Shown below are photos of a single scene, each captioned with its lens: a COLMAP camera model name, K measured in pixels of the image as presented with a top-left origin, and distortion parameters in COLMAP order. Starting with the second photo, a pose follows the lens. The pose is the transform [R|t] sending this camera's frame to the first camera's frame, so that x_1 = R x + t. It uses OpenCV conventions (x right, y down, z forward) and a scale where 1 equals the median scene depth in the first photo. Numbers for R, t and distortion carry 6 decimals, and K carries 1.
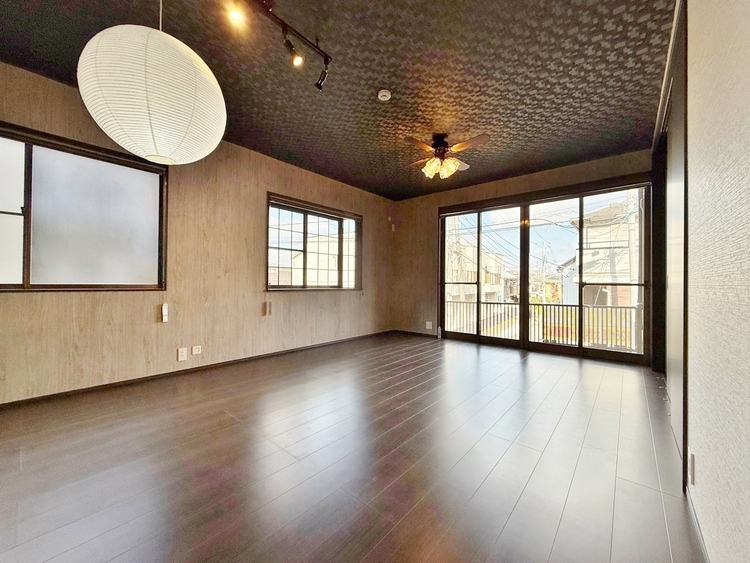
lens RADIAL K [[297.7, 0, 372.4], [0, 297.7, 280.9], [0, 0, 1]] dist [-0.000144, 0.000365]
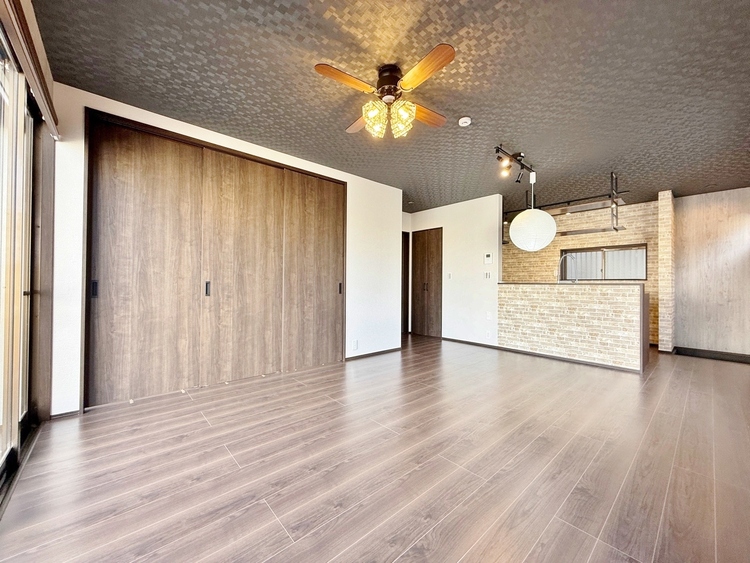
lens RADIAL K [[297.7, 0, 372.4], [0, 297.7, 280.9], [0, 0, 1]] dist [-0.000144, 0.000365]
pose [[-0.991159, -0.018522, 0.131377, 0.116454], [-0.020388, 0.999709, -0.012868, -0.011813], [-0.131100, -0.015433, -0.991249, 1.117458]]
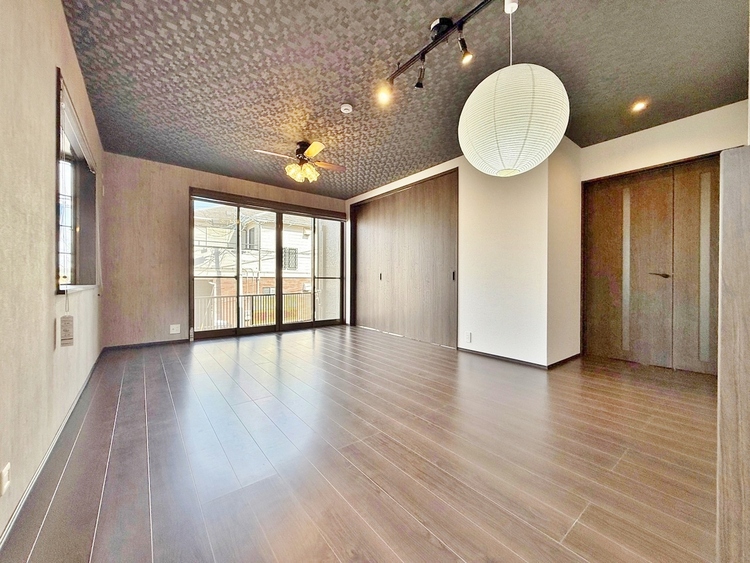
lens RADIAL K [[297.7, 0, 372.4], [0, 297.7, 280.9], [0, 0, 1]] dist [-0.000144, 0.000365]
pose [[0.189062, -0.011161, 0.981902, -0.555688], [-0.008019, 0.999885, 0.012909, 0.005090], [-0.981932, -0.010314, 0.188950, 0.364093]]
